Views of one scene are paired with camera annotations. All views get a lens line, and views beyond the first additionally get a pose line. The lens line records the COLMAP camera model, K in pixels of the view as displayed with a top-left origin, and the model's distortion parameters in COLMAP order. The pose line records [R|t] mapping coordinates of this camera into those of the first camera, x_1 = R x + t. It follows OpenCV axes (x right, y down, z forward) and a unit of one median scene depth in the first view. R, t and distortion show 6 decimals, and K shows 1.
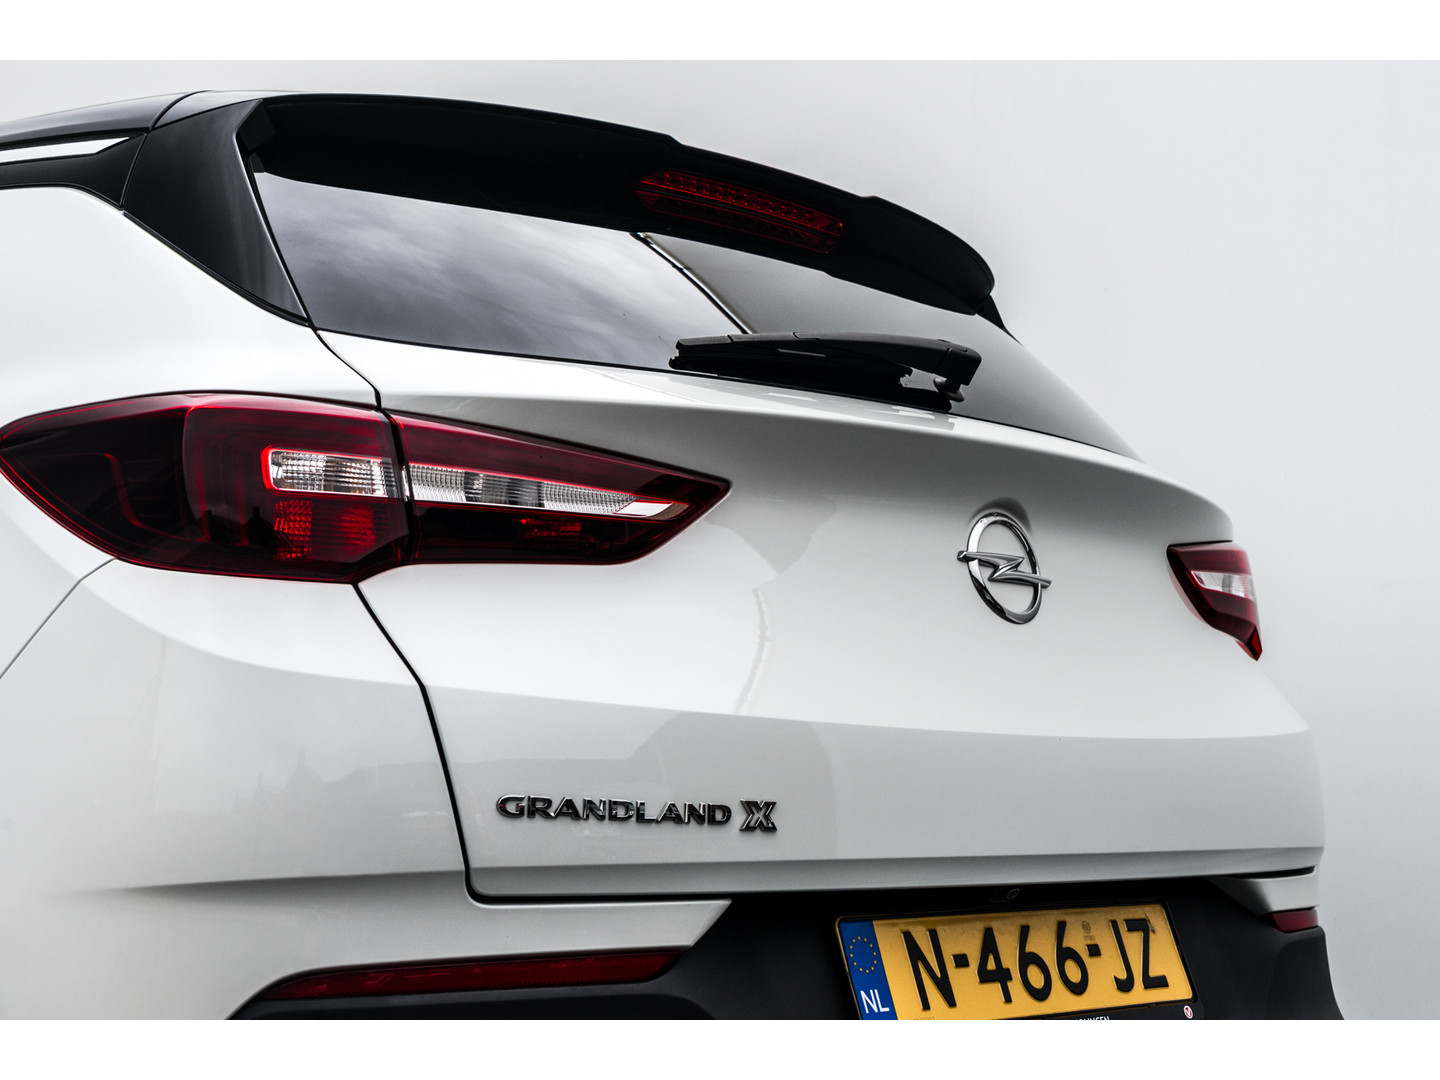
lens RADIAL K [[2038.5, 0, 720.0], [0, 2038.5, 540.0], [0, 0, 1]] dist [-0.006475, -0.011077]
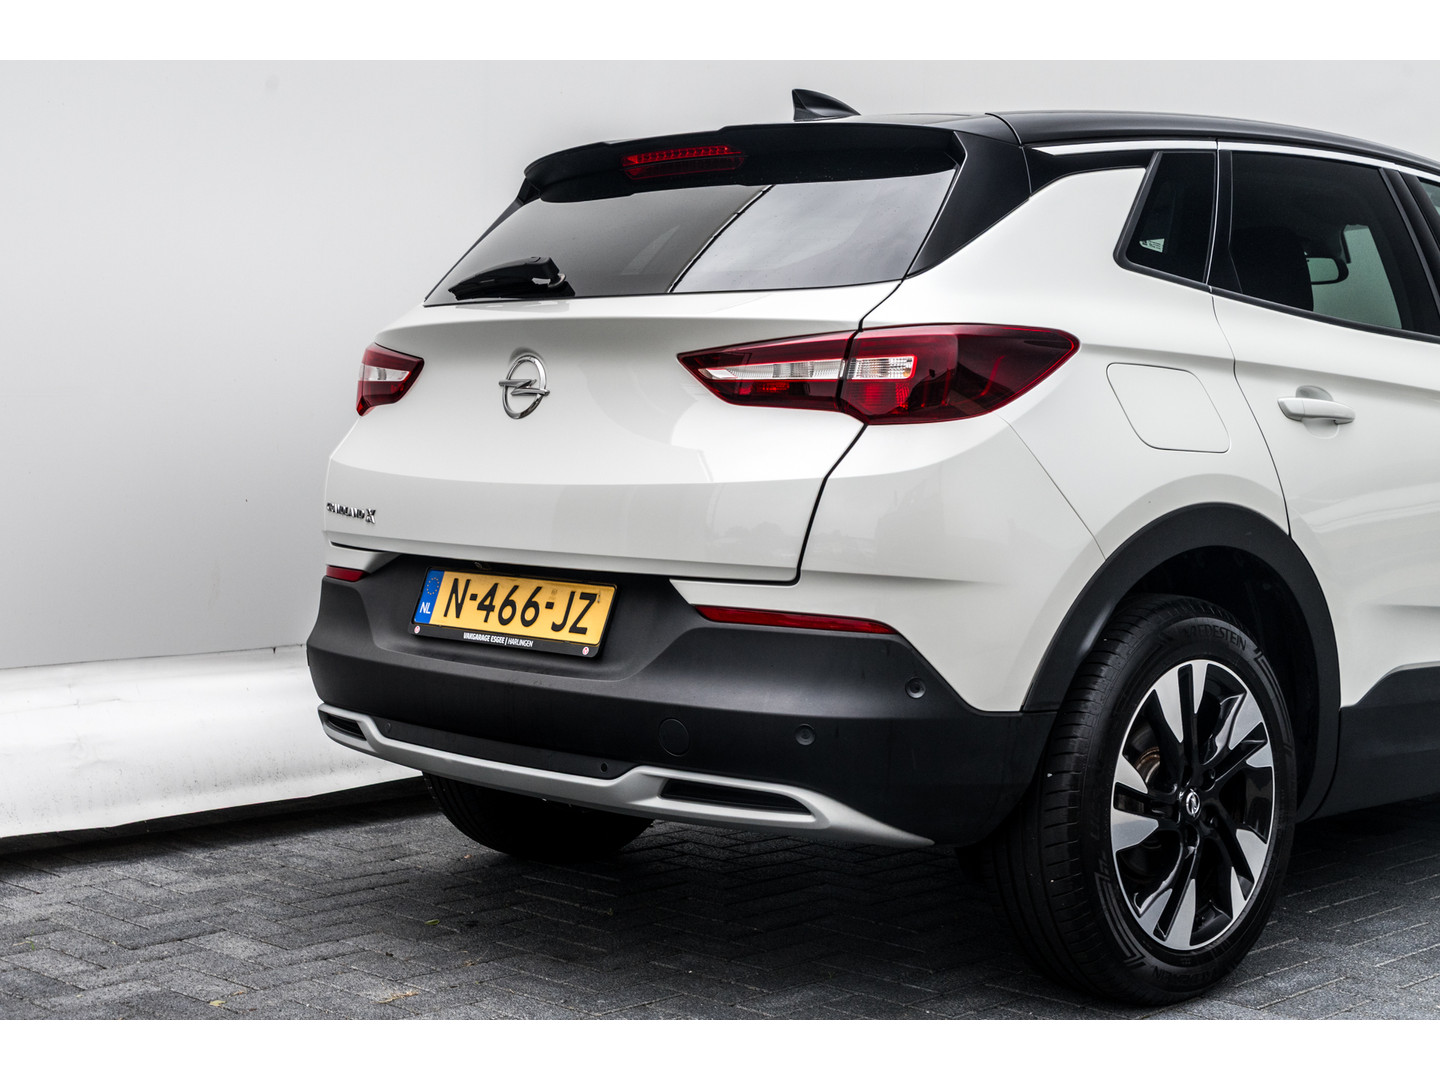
lens RADIAL K [[2145.7, 0, 720.0], [0, 2145.7, 540.0], [0, 0, 1]] dist [-0.011546, -0.061502]
pose [[0.046435, 0.033971, -0.998343, 2.042798], [0.093944, 0.994844, 0.038222, 0.092209], [0.994494, -0.095563, 0.043004, 1.091825]]
